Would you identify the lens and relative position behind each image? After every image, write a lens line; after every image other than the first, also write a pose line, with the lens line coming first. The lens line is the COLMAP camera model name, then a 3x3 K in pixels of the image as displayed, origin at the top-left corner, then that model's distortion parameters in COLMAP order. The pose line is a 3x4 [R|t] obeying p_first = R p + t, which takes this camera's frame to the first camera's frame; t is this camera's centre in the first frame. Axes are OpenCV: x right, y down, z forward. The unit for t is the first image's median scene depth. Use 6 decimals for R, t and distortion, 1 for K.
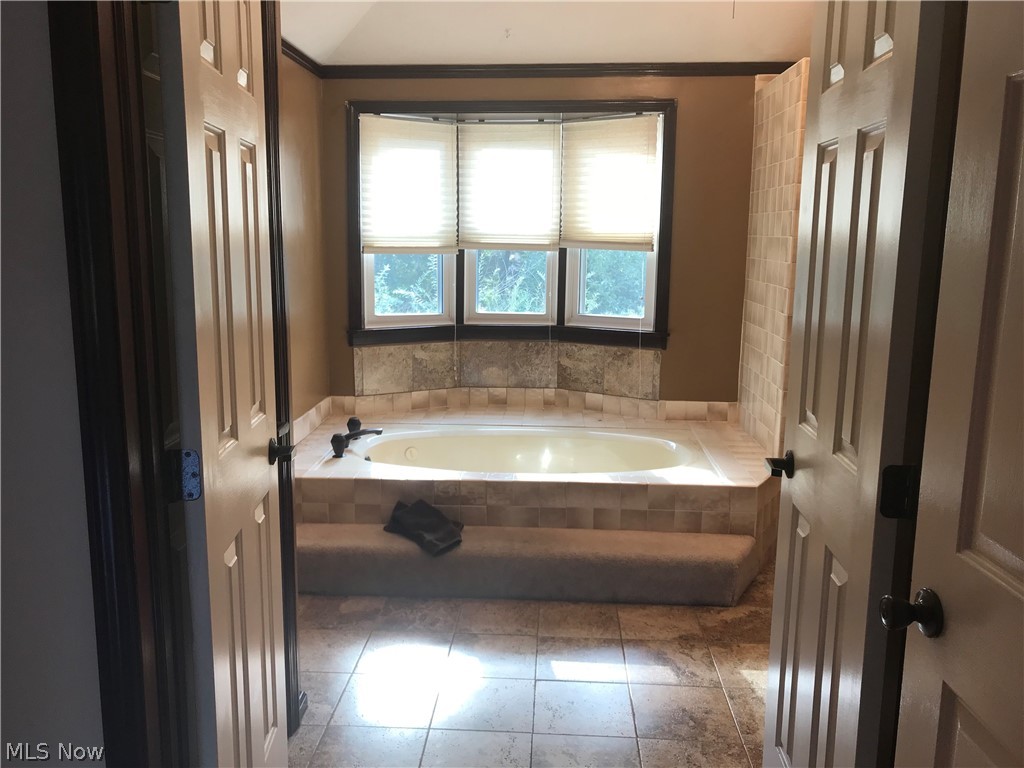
lens RADIAL K [[839.7, 0, 511.0], [0, 839.7, 379.2], [0, 0, 1]] dist [0.014032, -0.003744]
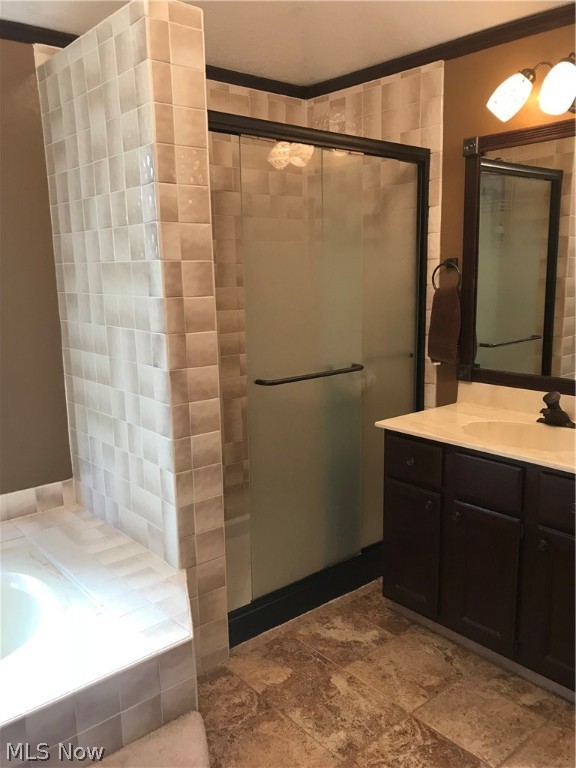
lens RADIAL K [[629.8, 0, 283.7], [0, 629.8, 387.1], [0, 0, 1]] dist [0.014032, -0.003744]
pose [[0.725591, -0.152924, 0.670918, 0.034057], [0.145576, 0.987039, 0.067540, -0.072511], [-0.672551, 0.048663, 0.738449, 0.466933]]
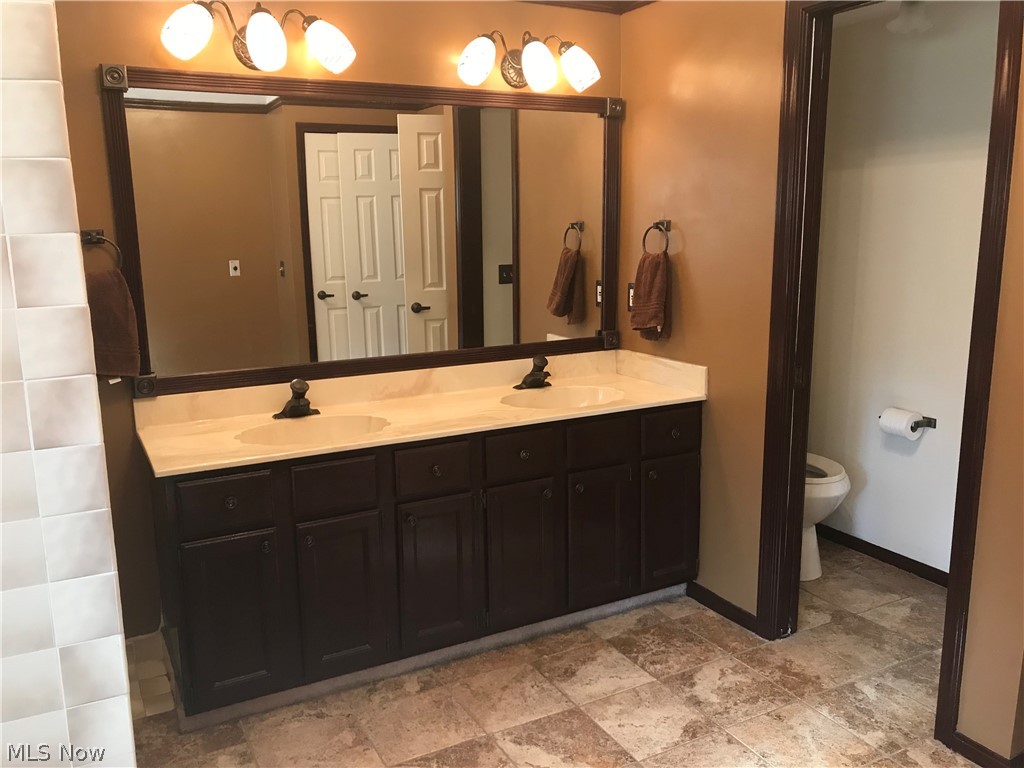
lens RADIAL K [[839.7, 0, 511.4], [0, 839.7, 384.0], [0, 0, 1]] dist [0.014032, -0.003744]
pose [[-0.509534, -0.171169, 0.843253, -0.071758], [0.159436, 0.944261, 0.288011, -0.160932], [-0.845550, 0.281197, -0.453843, 0.898249]]
